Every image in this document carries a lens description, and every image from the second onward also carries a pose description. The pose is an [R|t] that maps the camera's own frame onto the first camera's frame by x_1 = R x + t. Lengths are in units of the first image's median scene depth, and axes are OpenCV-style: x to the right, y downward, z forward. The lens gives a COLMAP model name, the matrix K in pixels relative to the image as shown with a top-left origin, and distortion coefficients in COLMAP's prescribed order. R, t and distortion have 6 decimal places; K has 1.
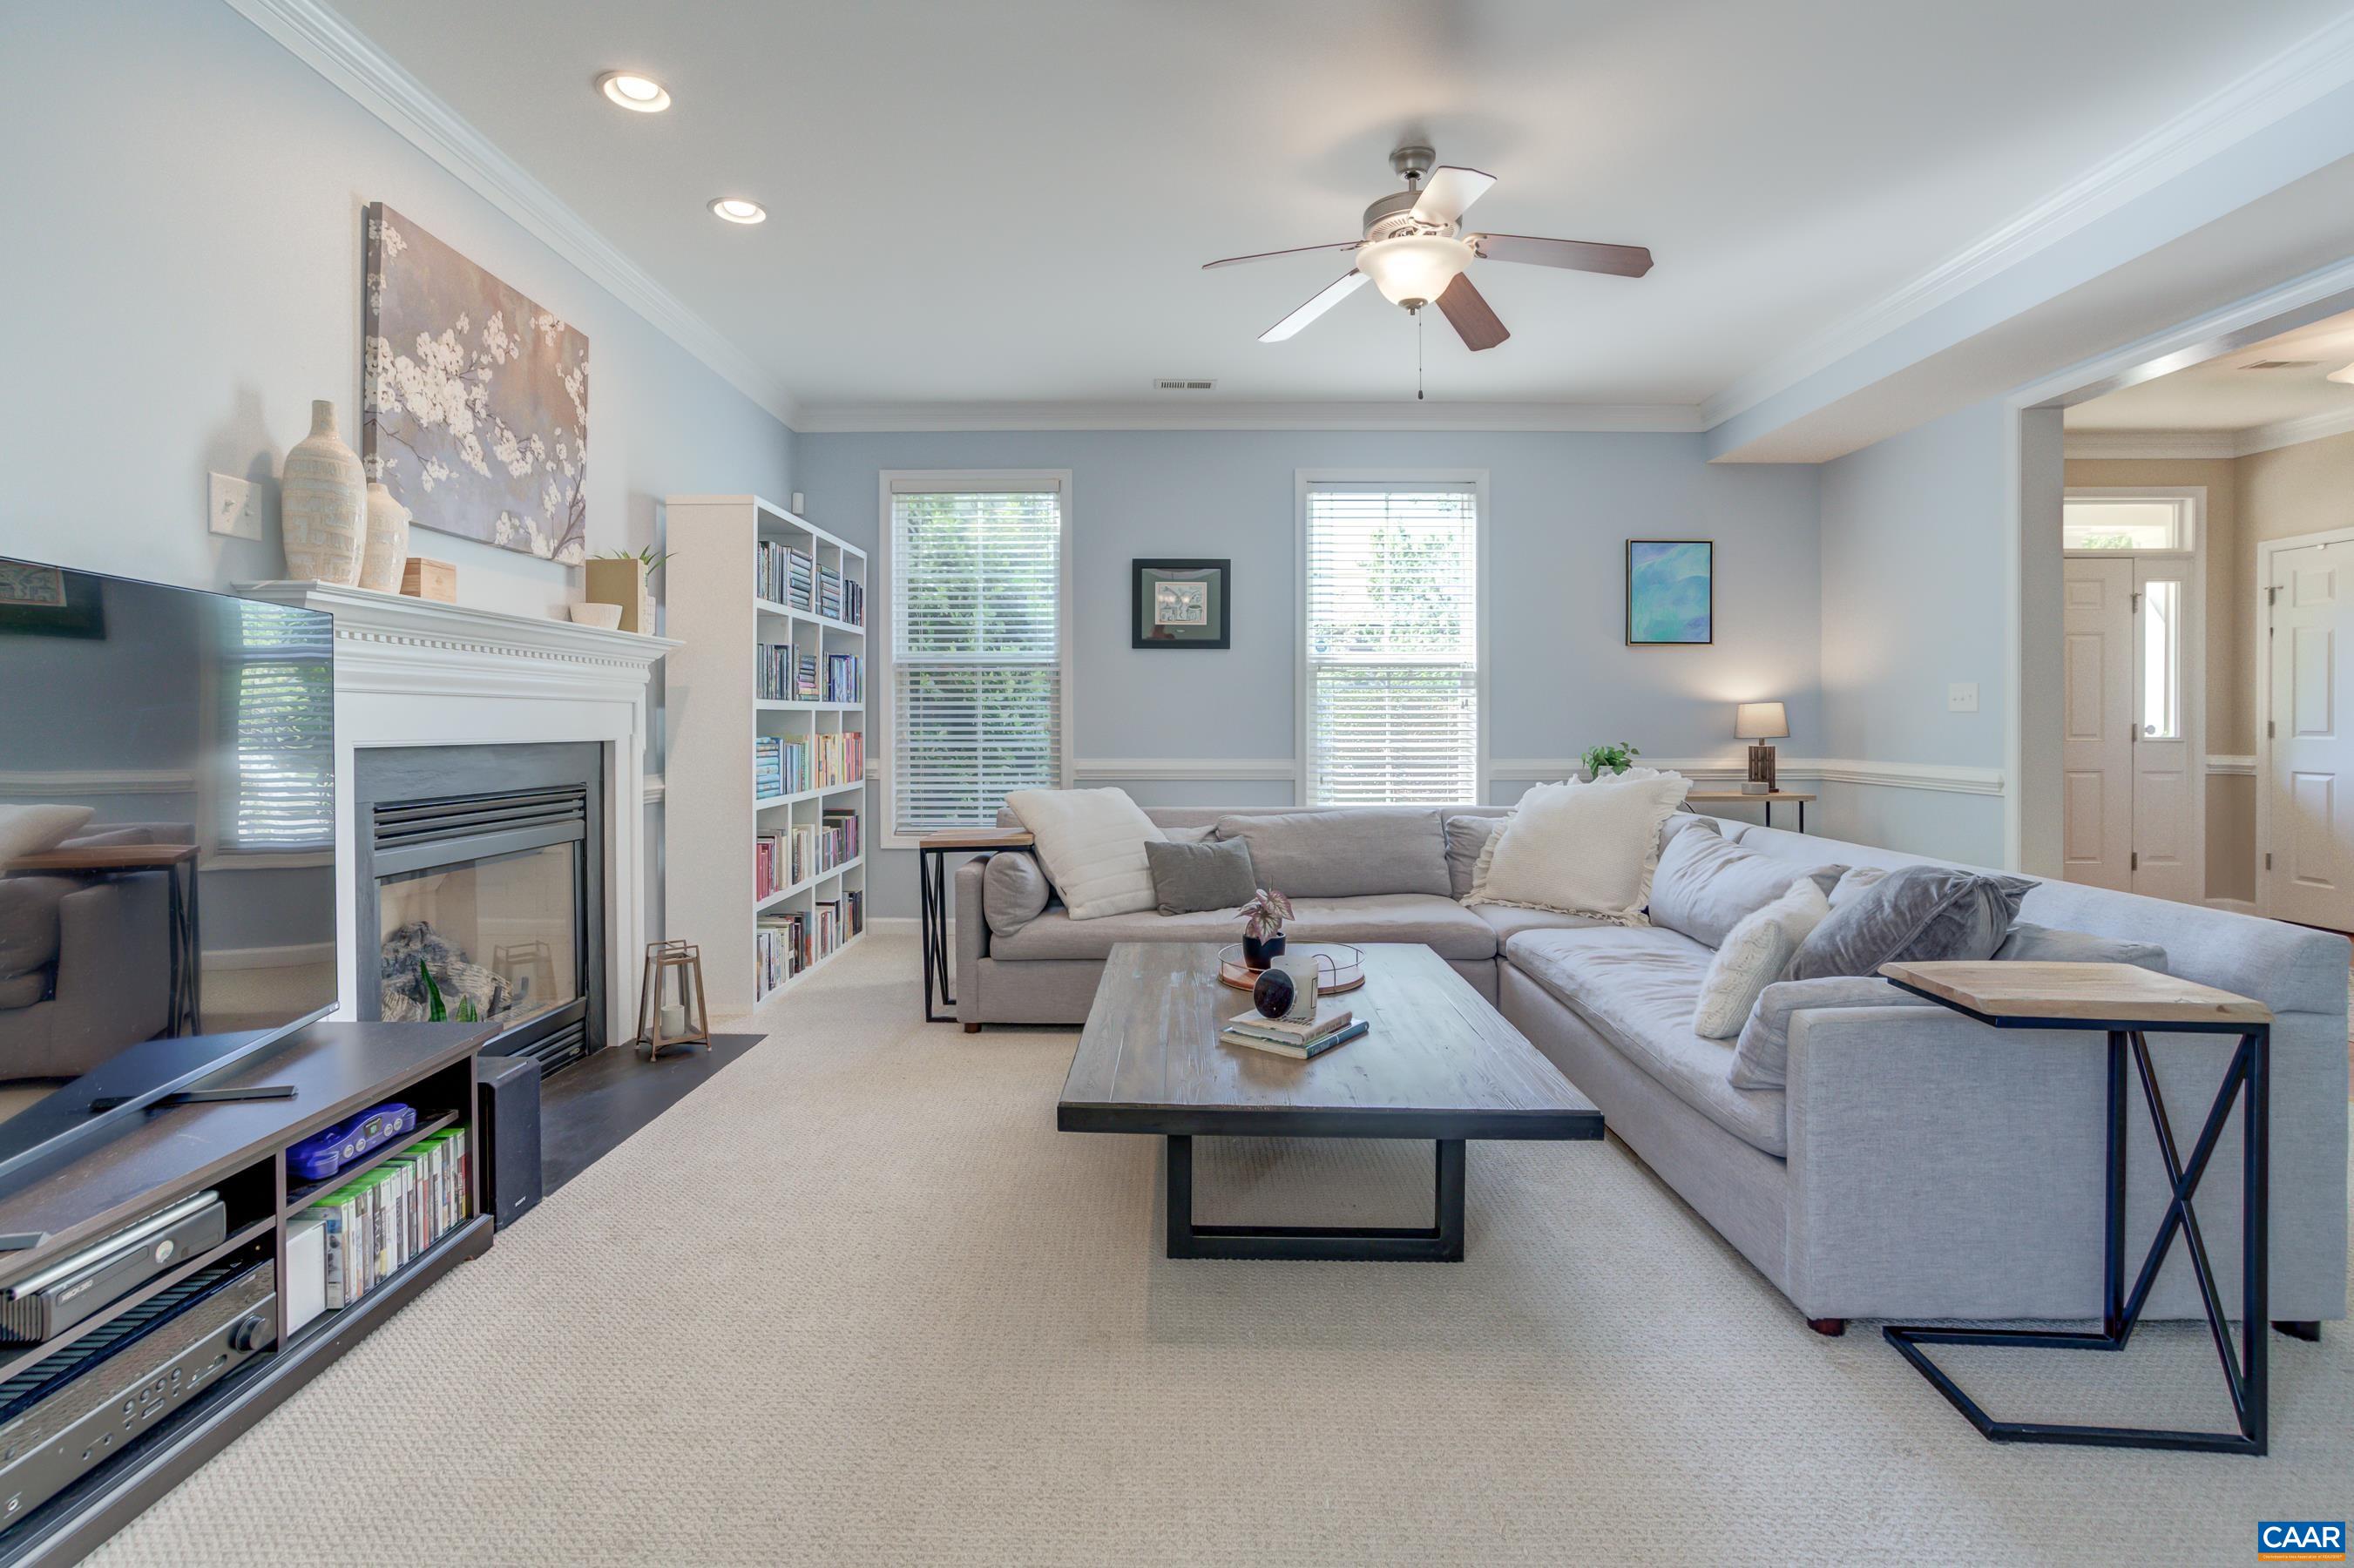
lens RADIAL K [[1096.4, 0, 1173.8], [0, 1096.4, 726.0], [0, 0, 1]] dist [-0.063804, 0.026887]
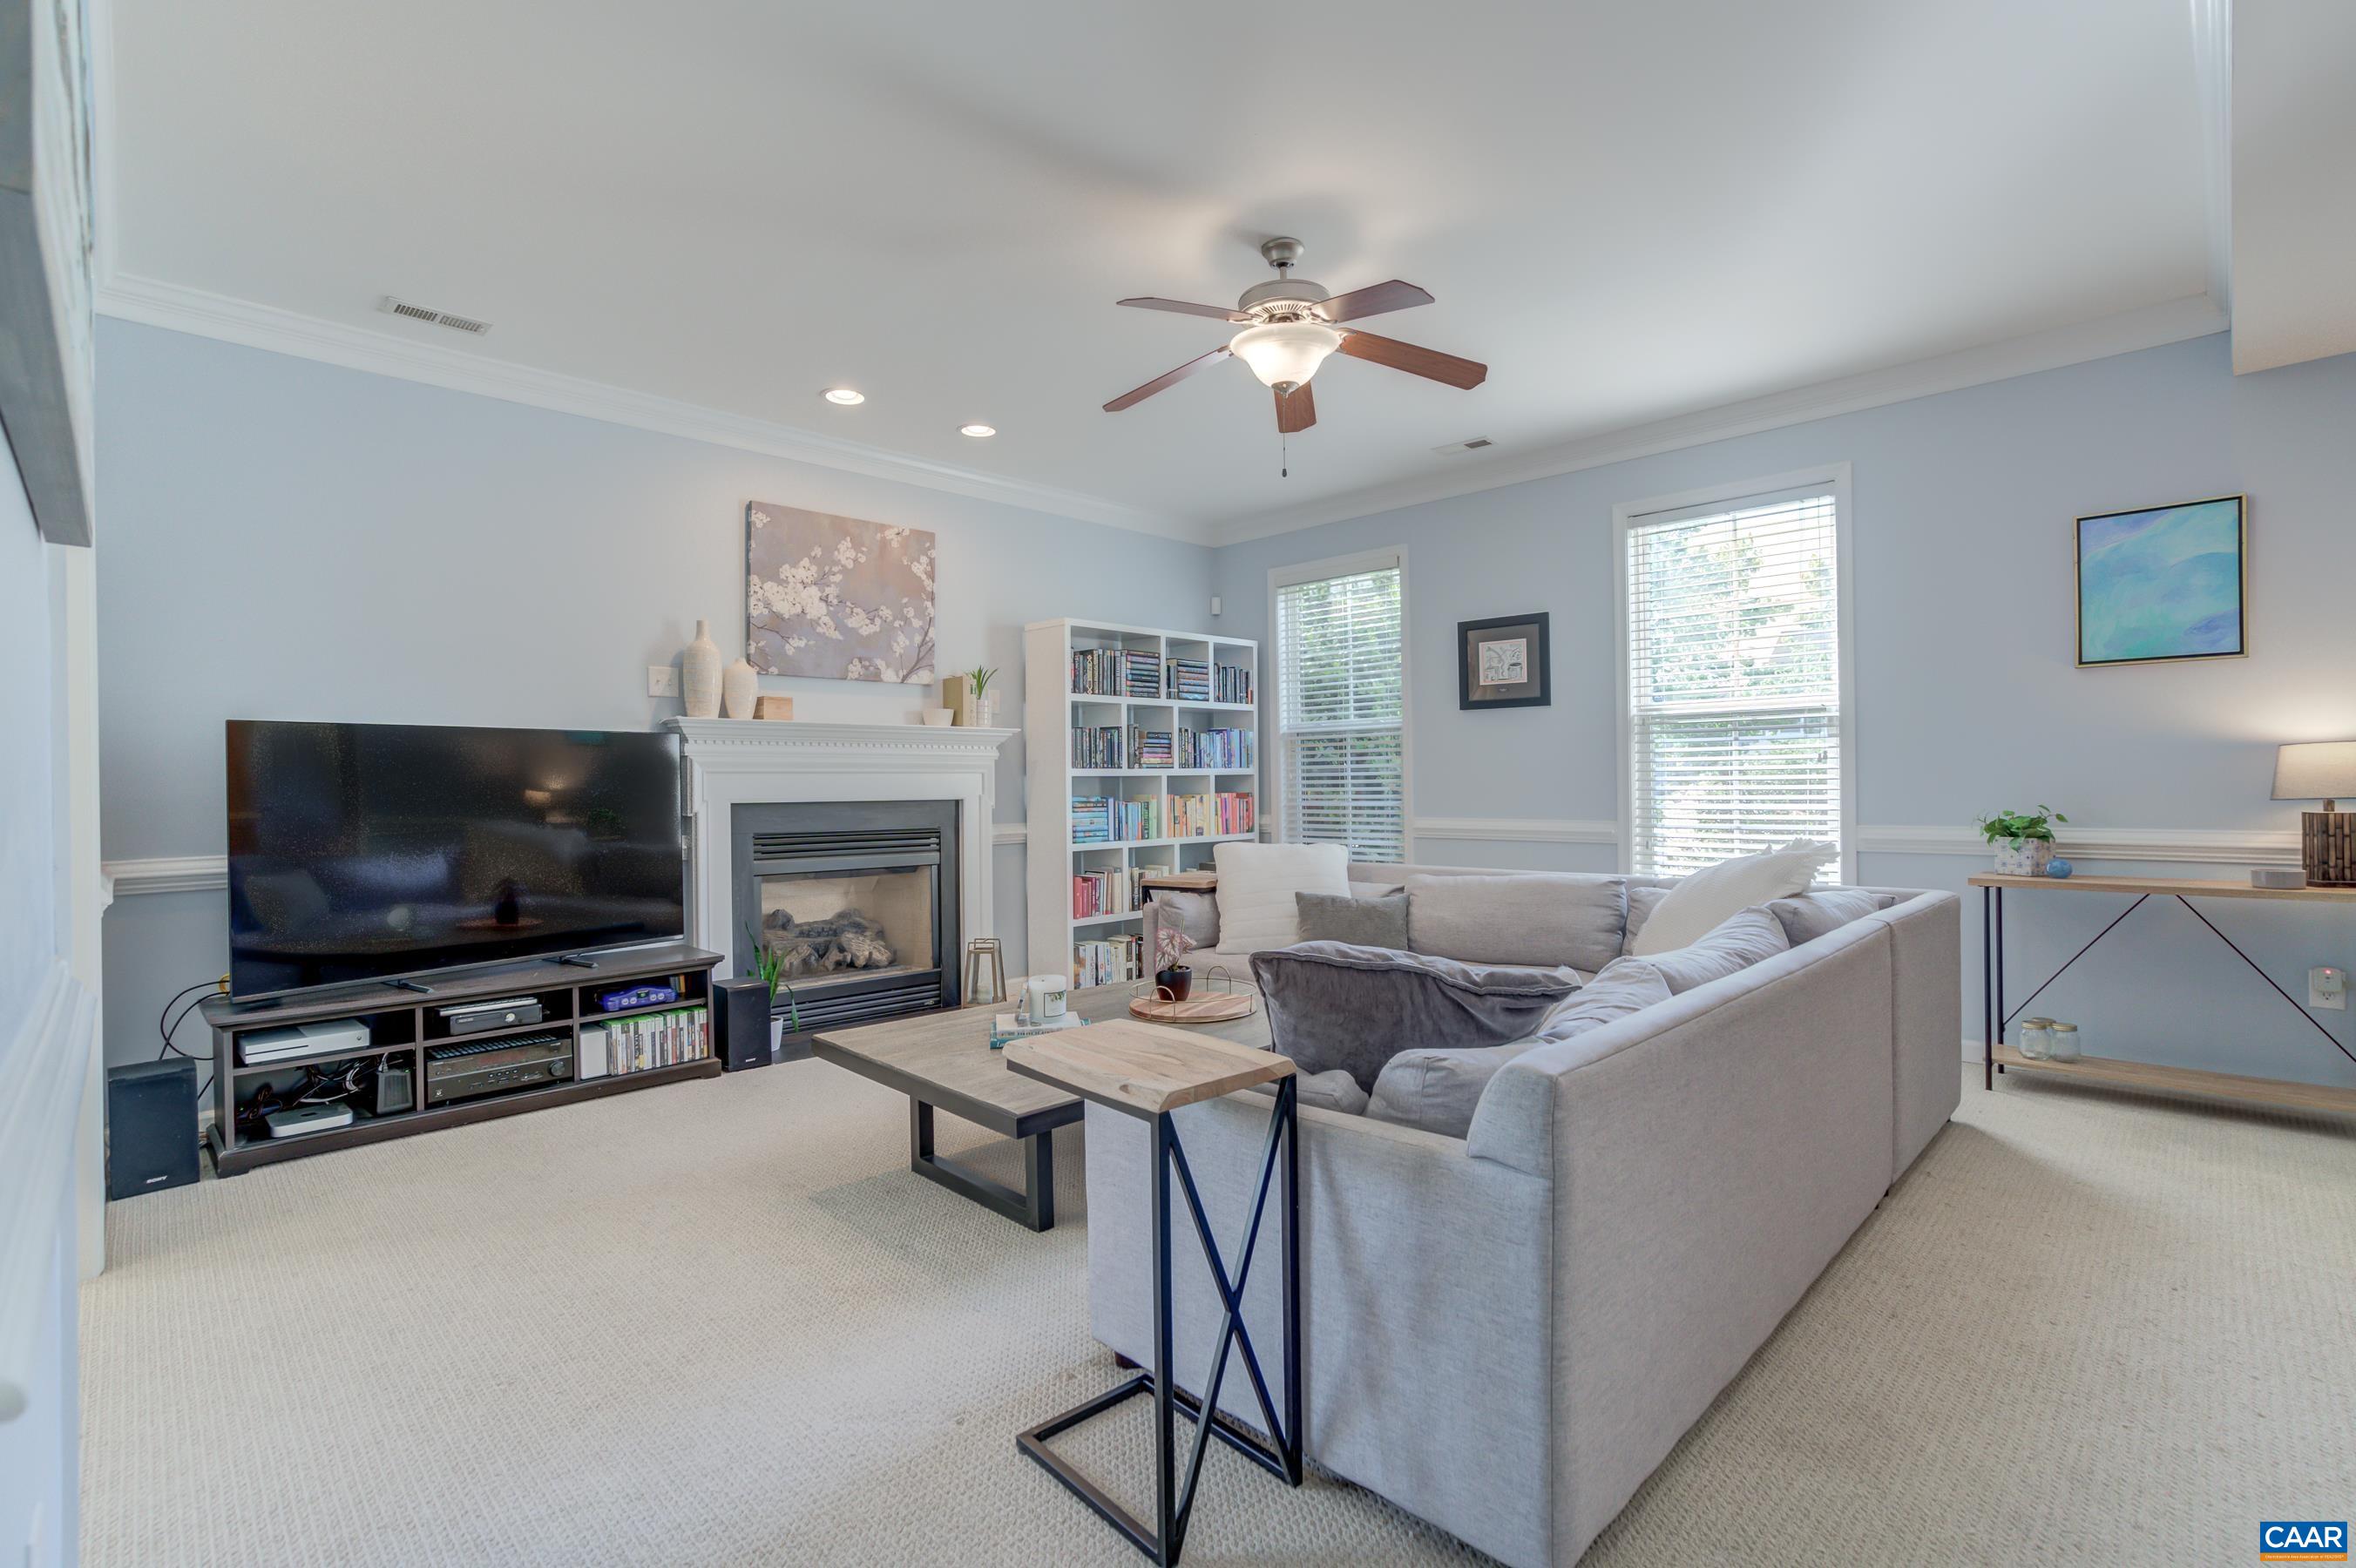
lens RADIAL K [[1092.1, 0, 1180.0], [0, 1092.1, 778.4], [0, 0, 1]] dist [-0.046904, 0.024591]
pose [[0.711897, -0.010867, -0.702200, 0.677754], [0.006900, 0.999940, -0.008479, -0.000485], [0.702250, 0.001190, 0.711929, 0.131114]]
